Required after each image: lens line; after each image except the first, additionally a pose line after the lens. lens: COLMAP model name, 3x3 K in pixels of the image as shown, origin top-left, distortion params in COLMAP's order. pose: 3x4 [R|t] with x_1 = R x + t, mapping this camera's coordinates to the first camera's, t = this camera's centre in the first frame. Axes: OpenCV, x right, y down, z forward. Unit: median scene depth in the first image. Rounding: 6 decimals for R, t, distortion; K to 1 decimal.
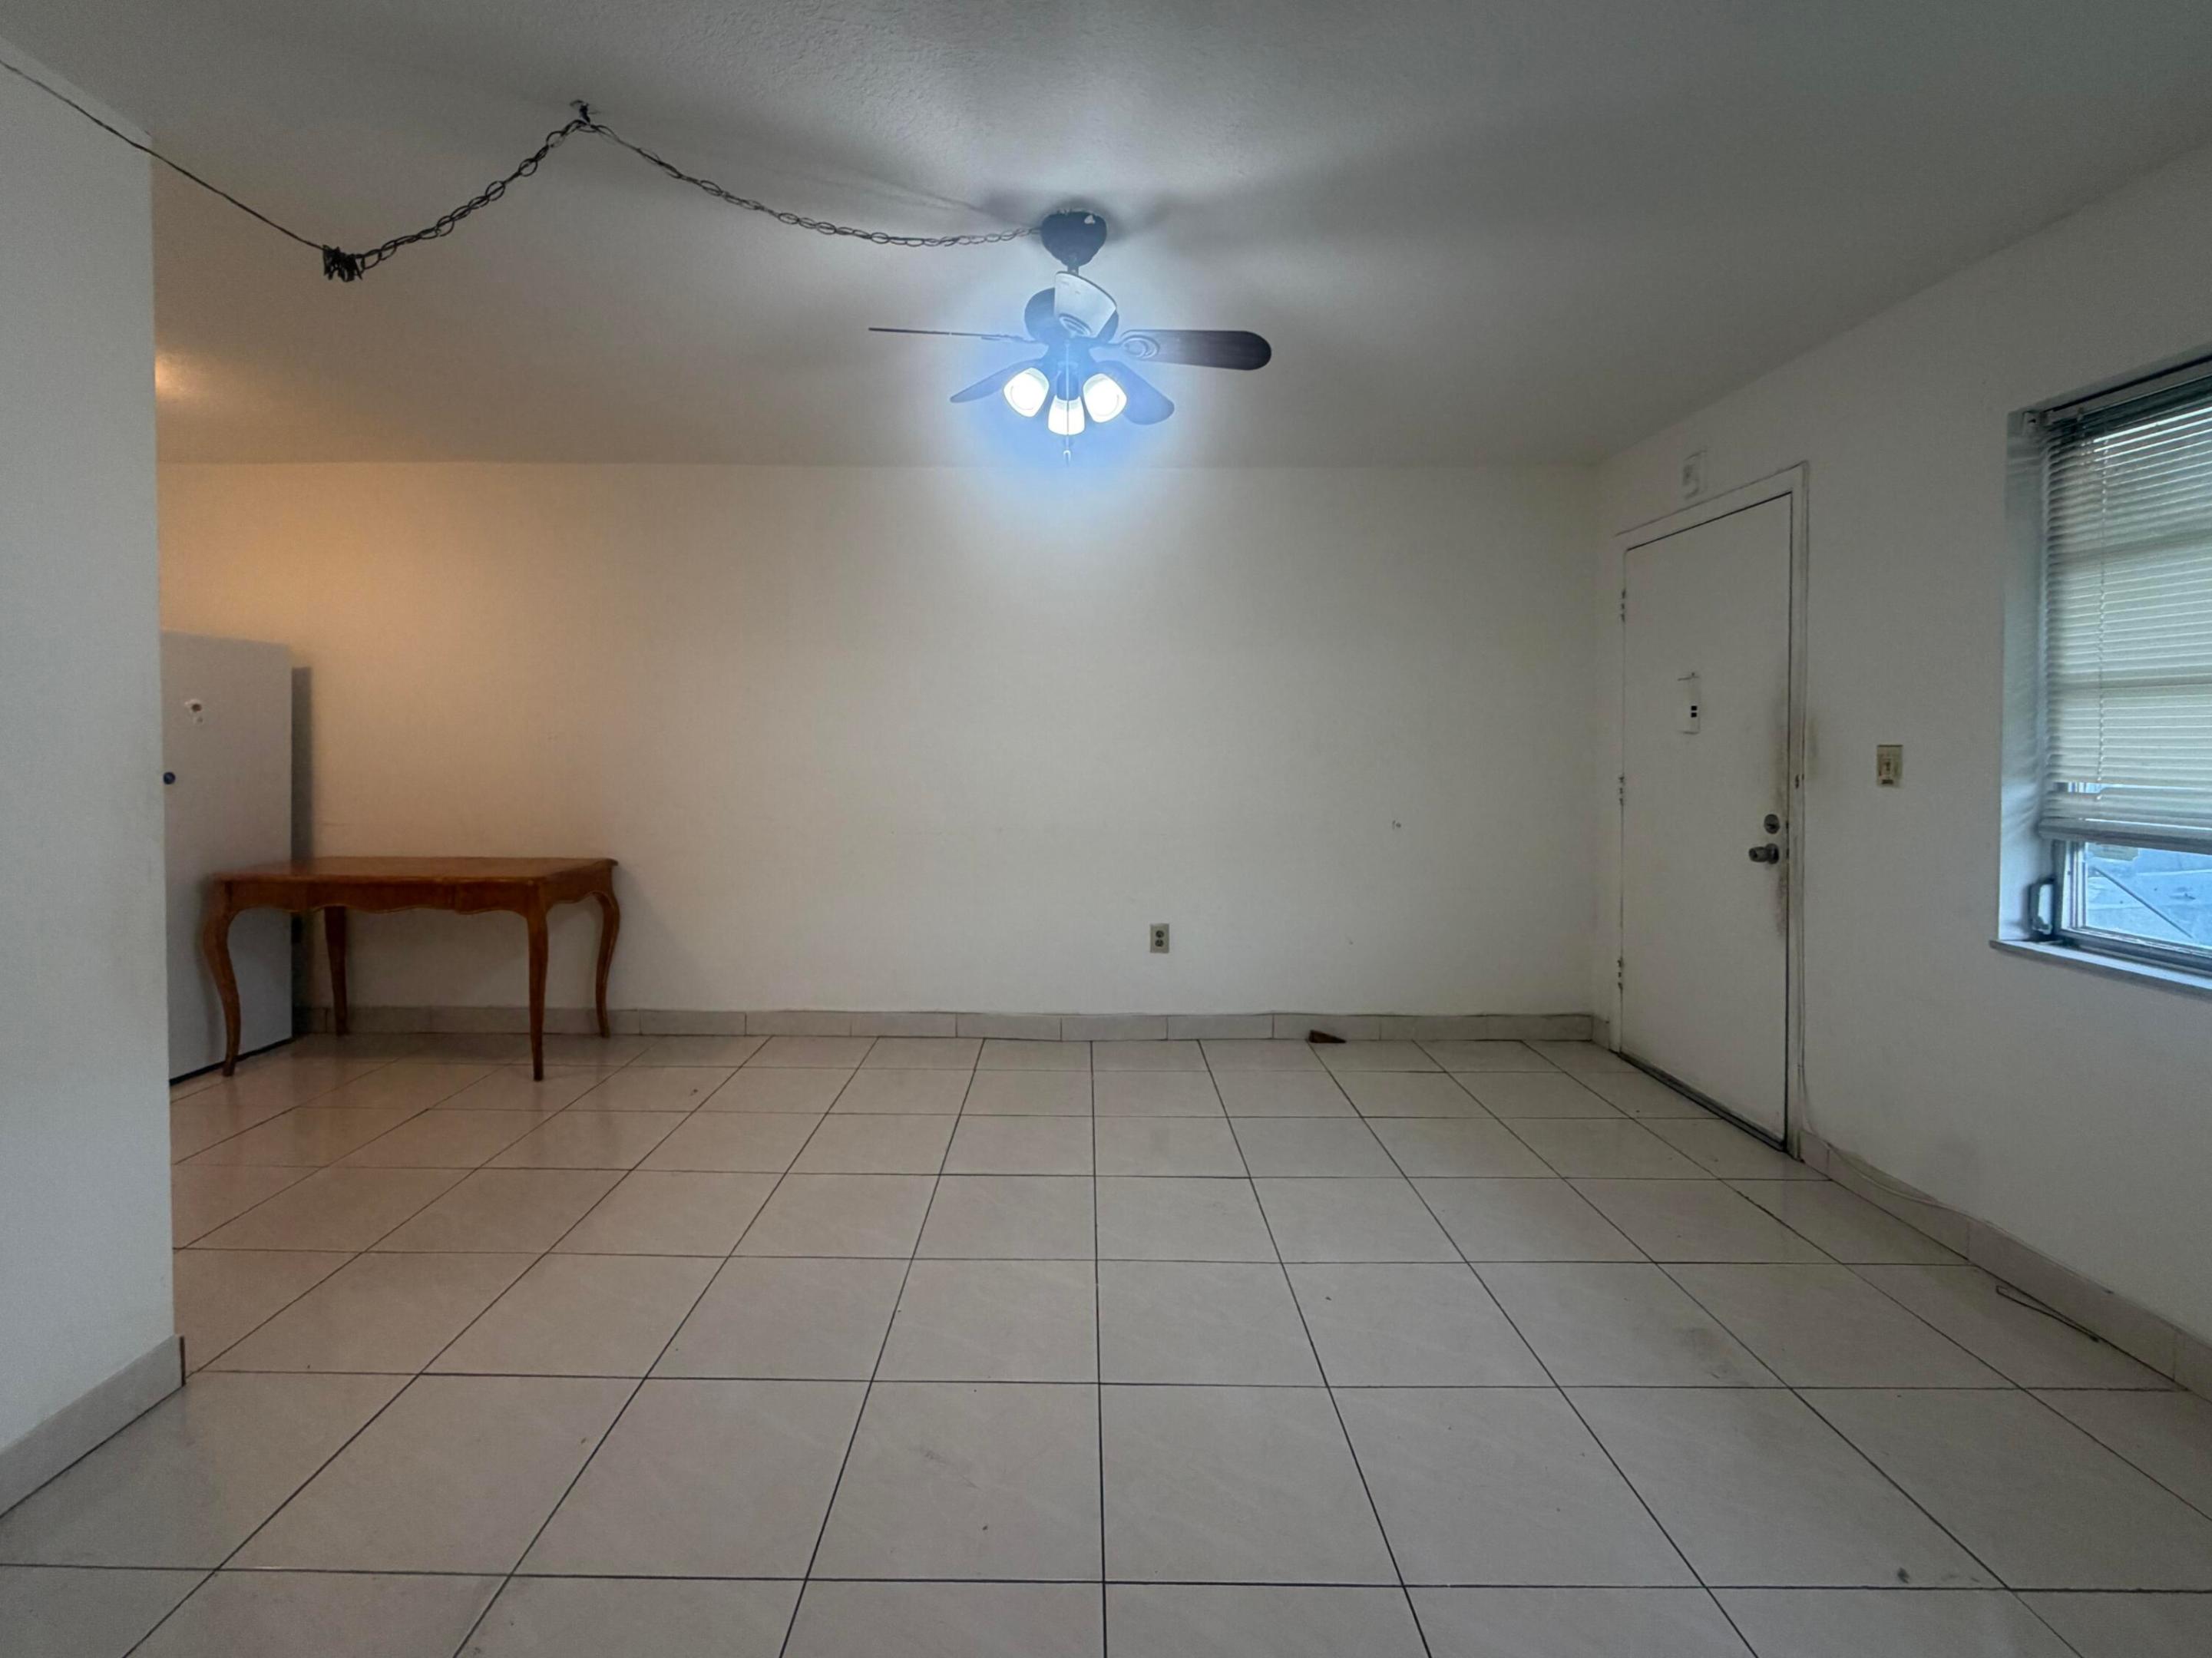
lens RADIAL K [[954.9, 0, 1086.5], [0, 954.9, 796.1], [0, 0, 1]] dist [-0.002110, -0.000204]
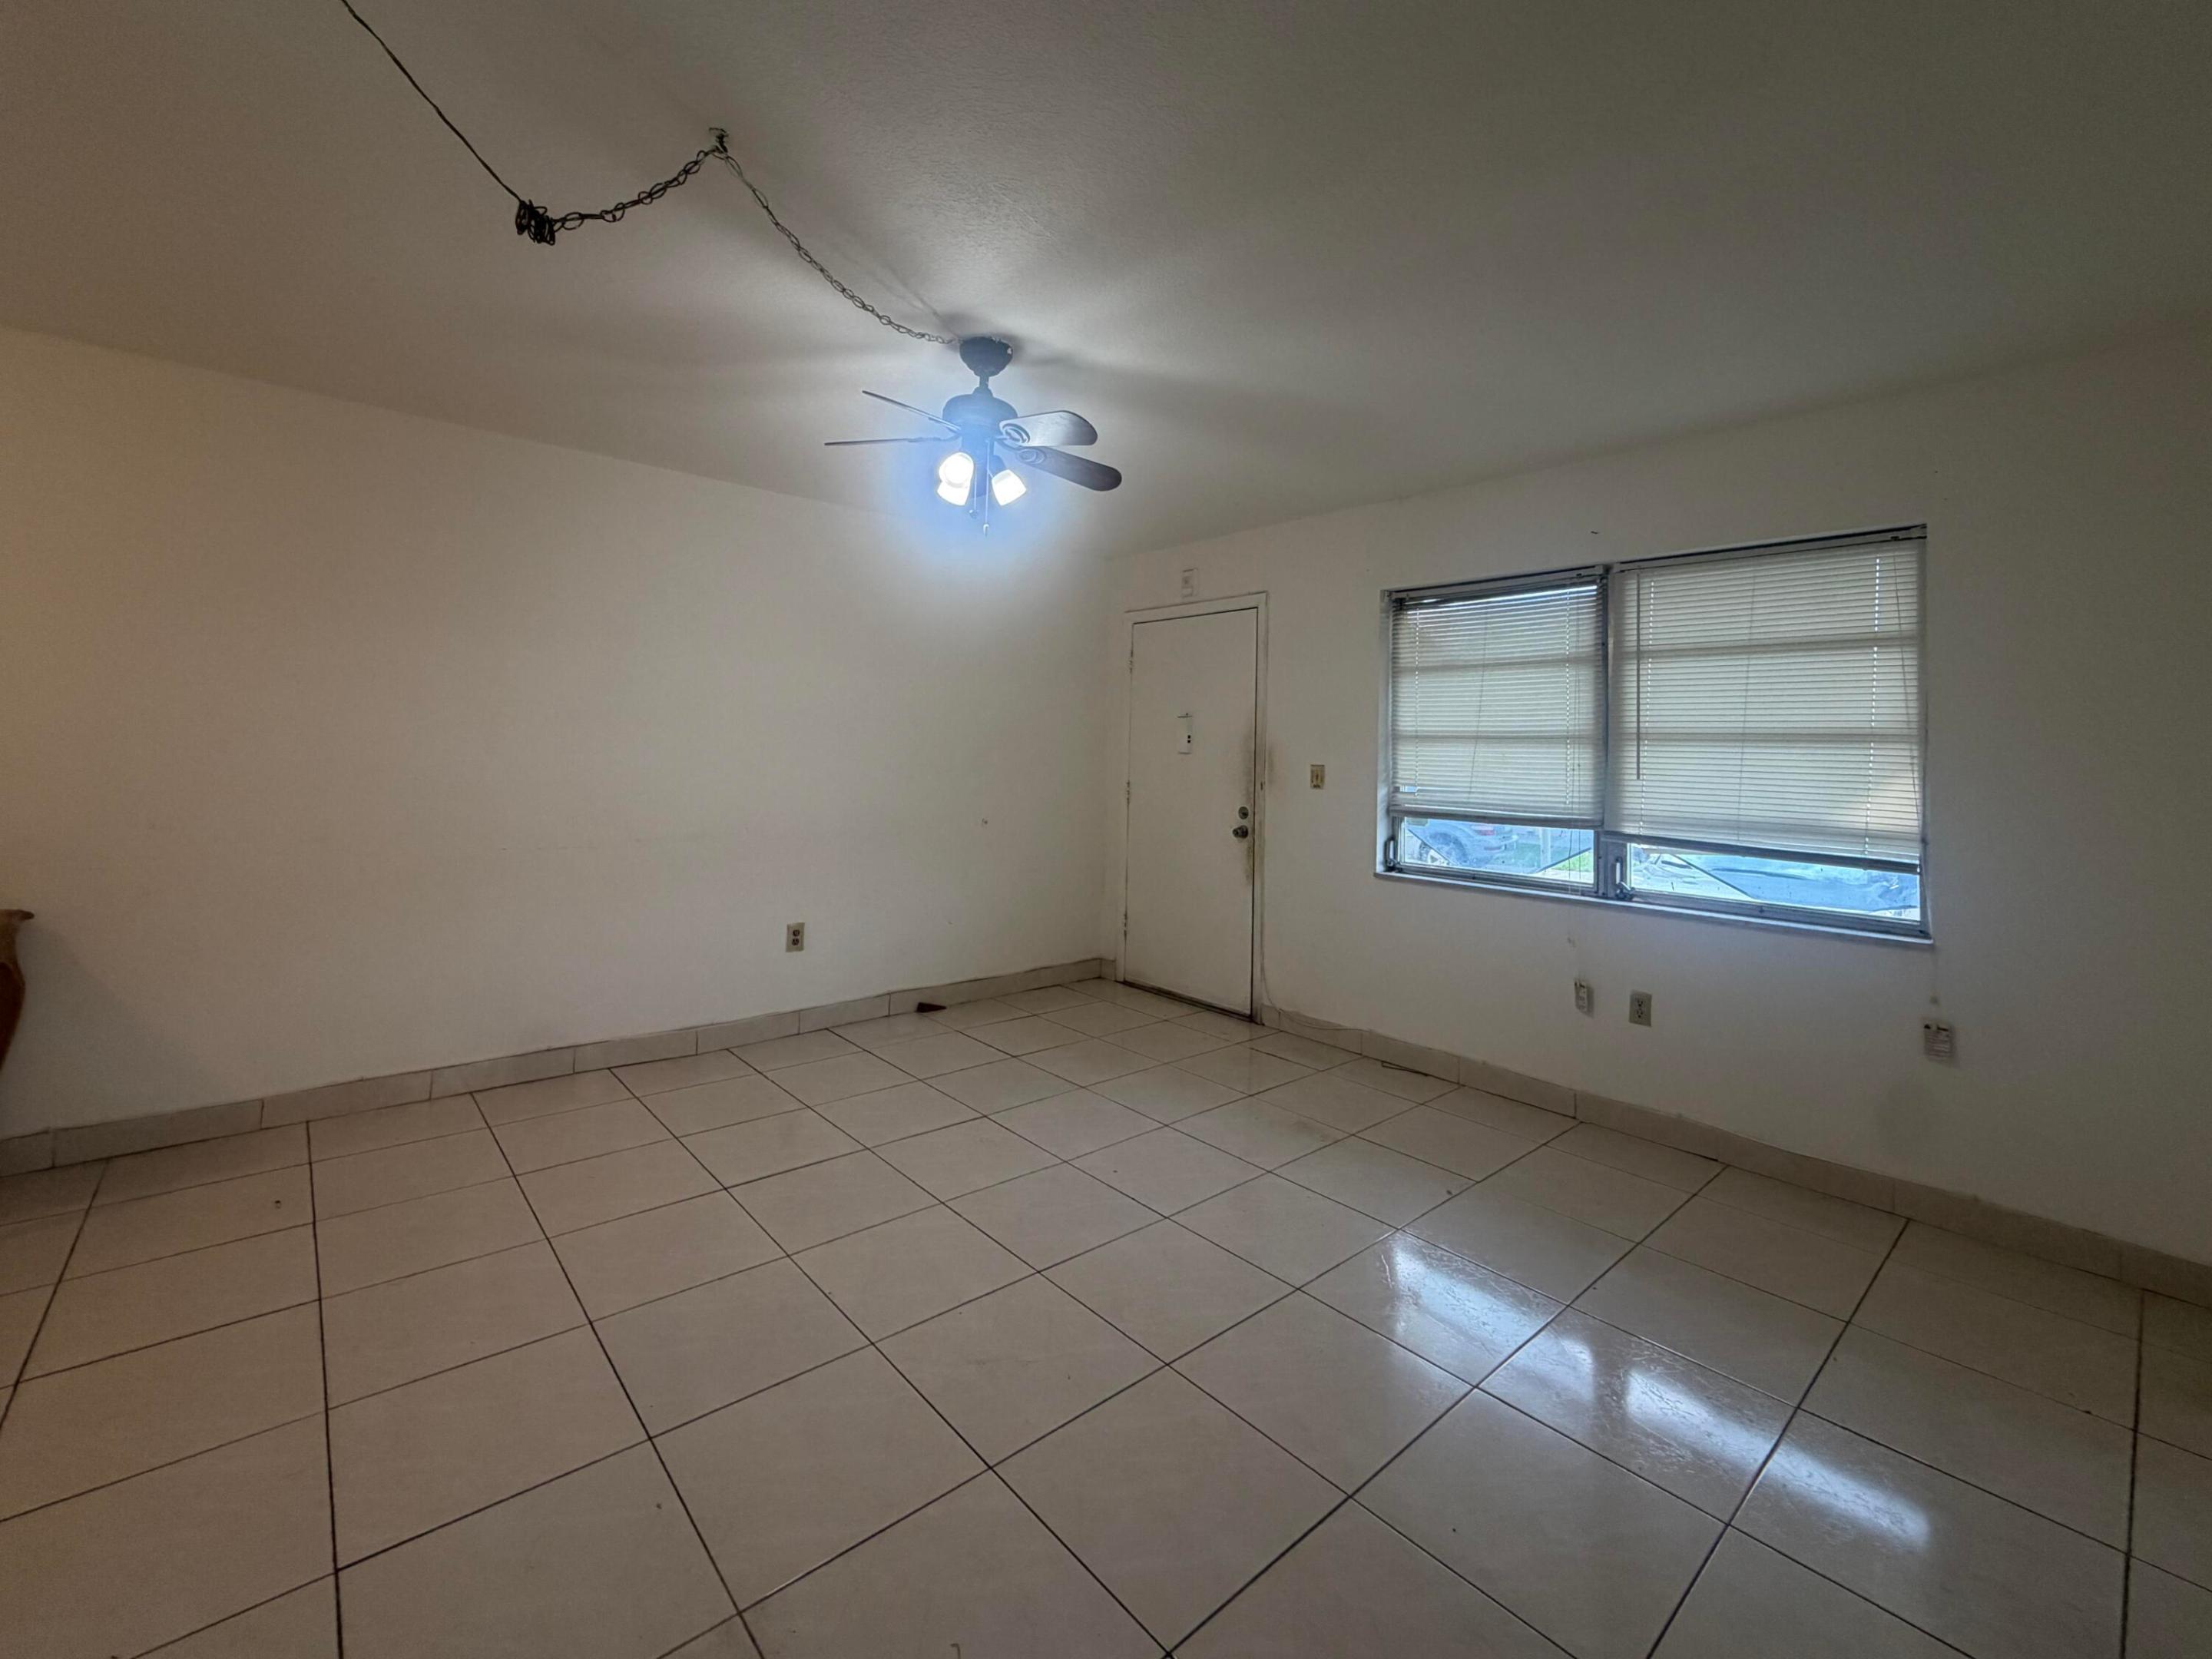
lens RADIAL K [[917.1, 0, 1100.5], [0, 917.1, 758.7], [0, 0, 1]] dist [0.002619, 0.000248]
pose [[0.753094, 0.013436, 0.657776, -0.481680], [0.014934, 0.999185, -0.037507, -0.007347], [-0.657744, 0.038069, 0.752279, 0.010609]]
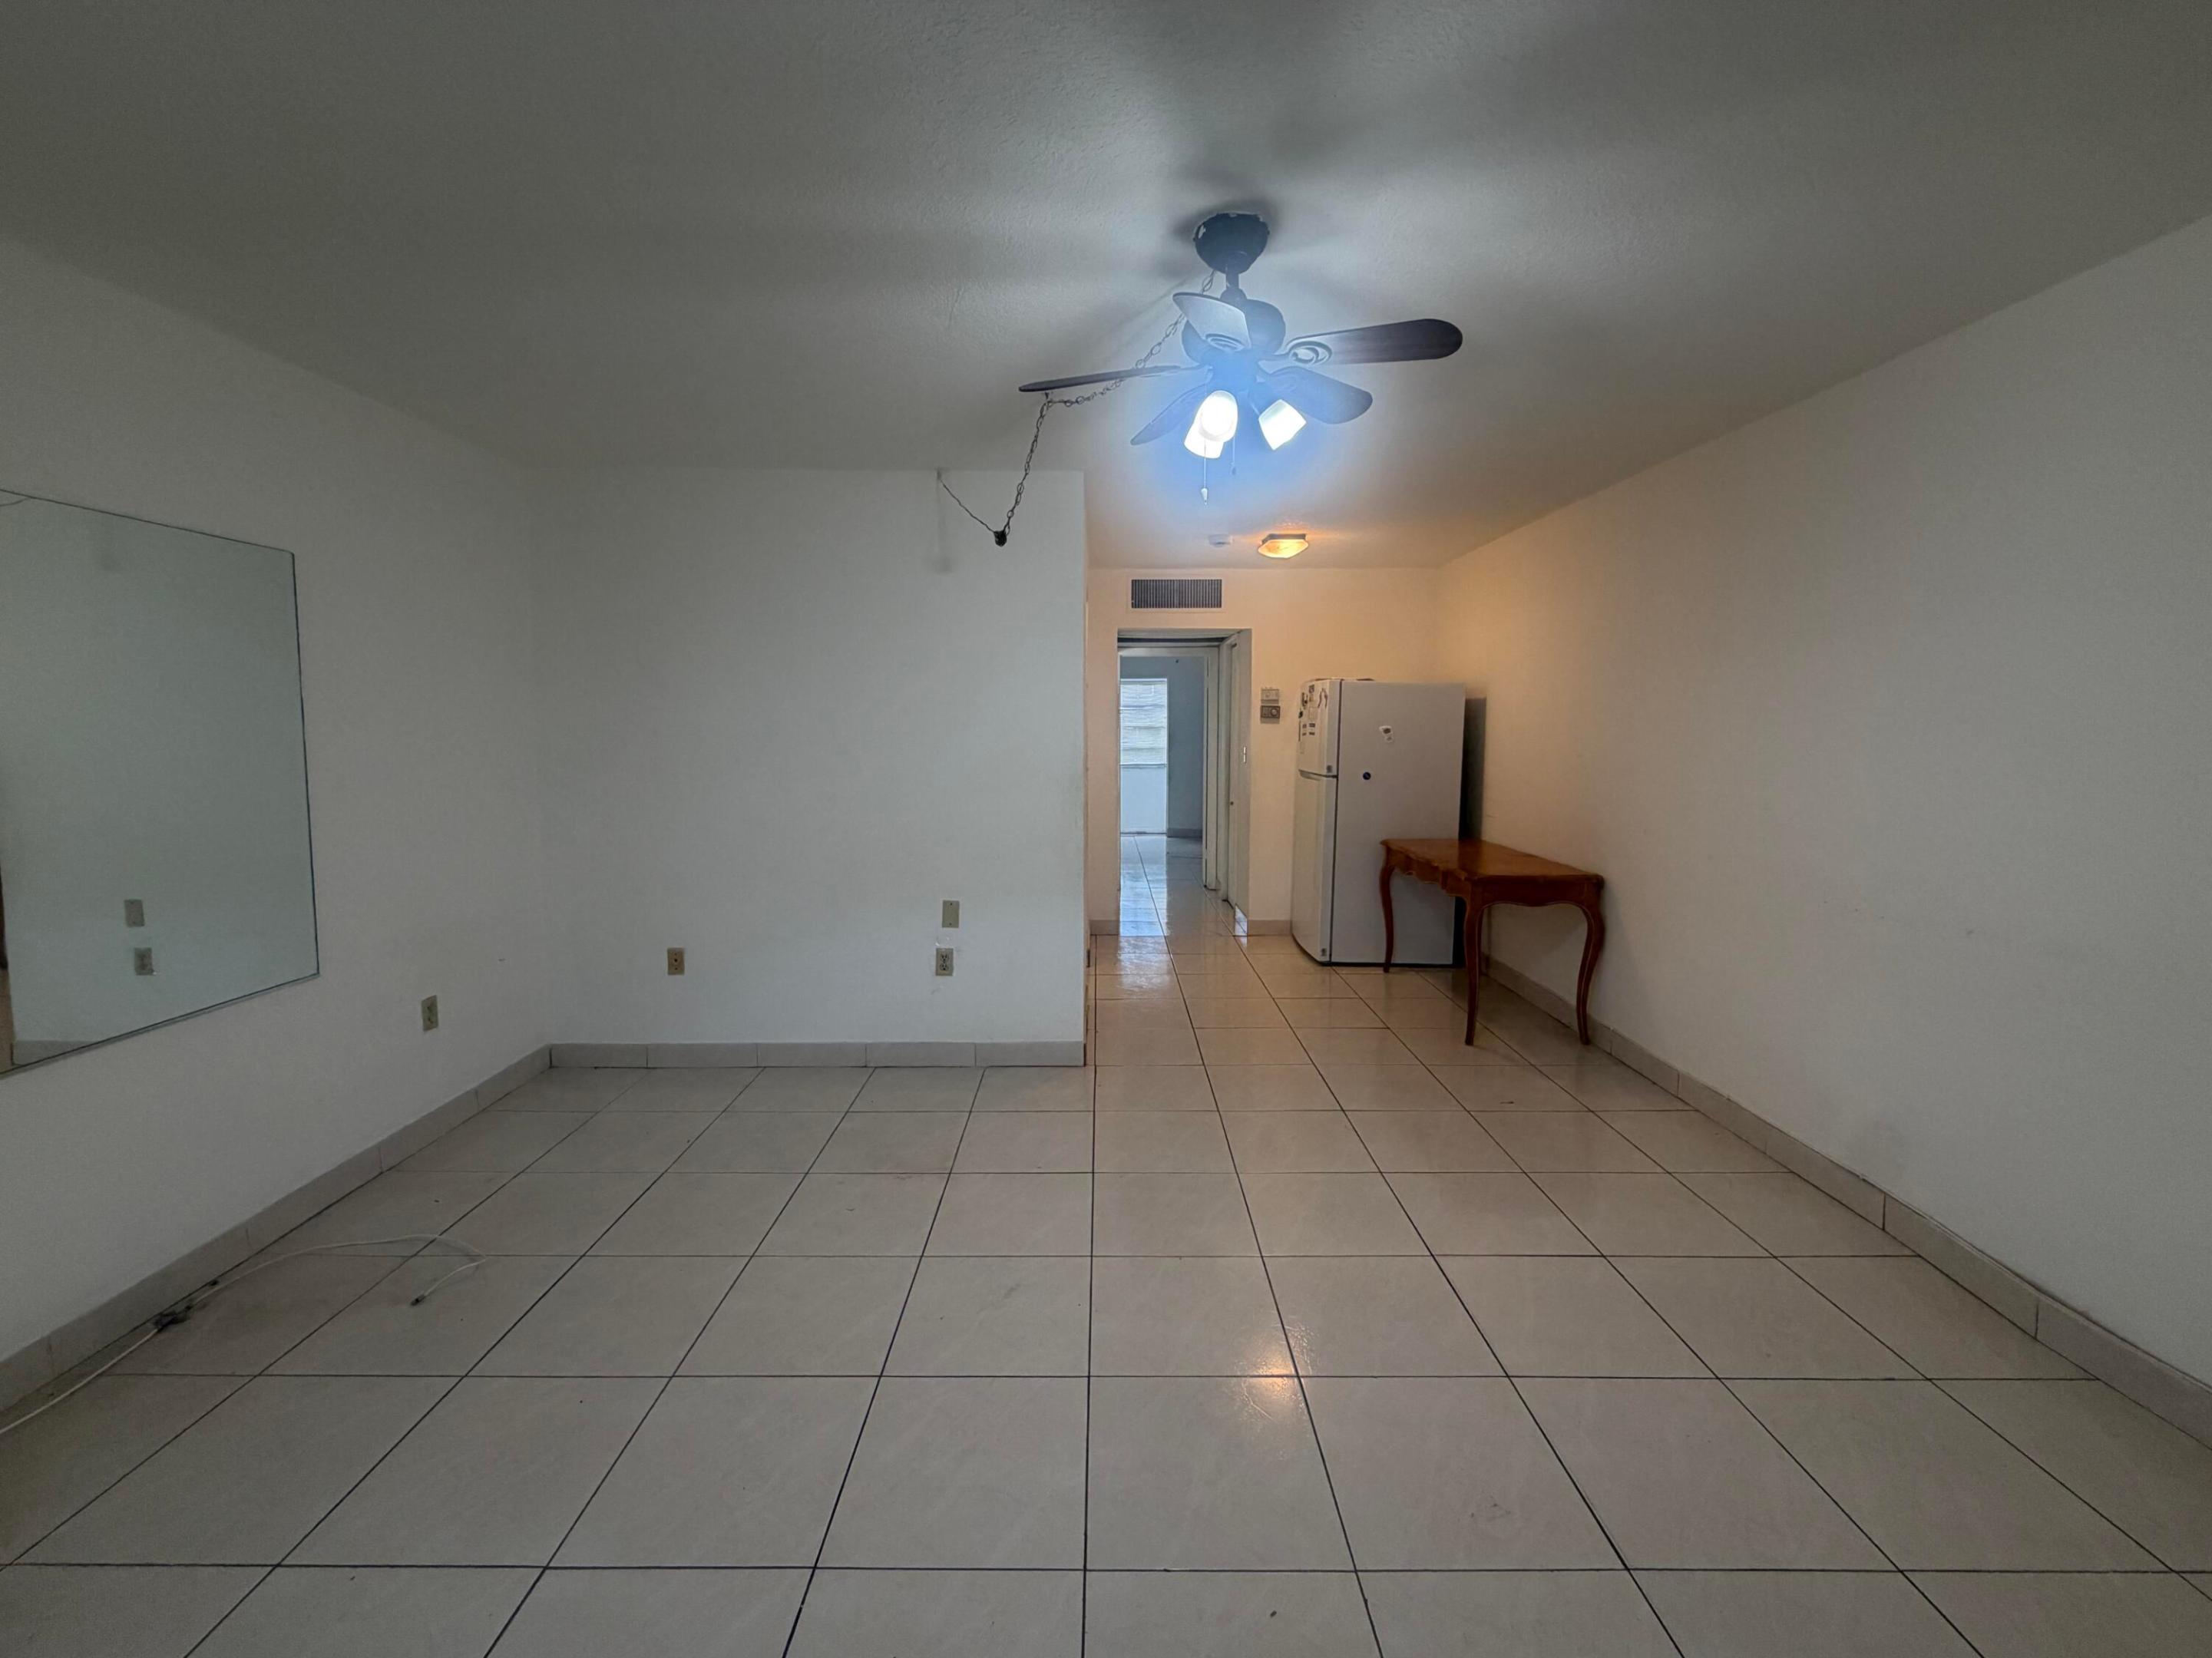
lens RADIAL K [[893.9, 0, 1092.5], [0, 893.9, 789.9], [0, 0, 1]] dist [-0.000808, -0.000279]
pose [[0.001772, 0.060534, -0.998165, 0.622803], [-0.057437, 0.996524, 0.060333, -0.068826], [0.998348, 0.057224, 0.005243, 0.624699]]
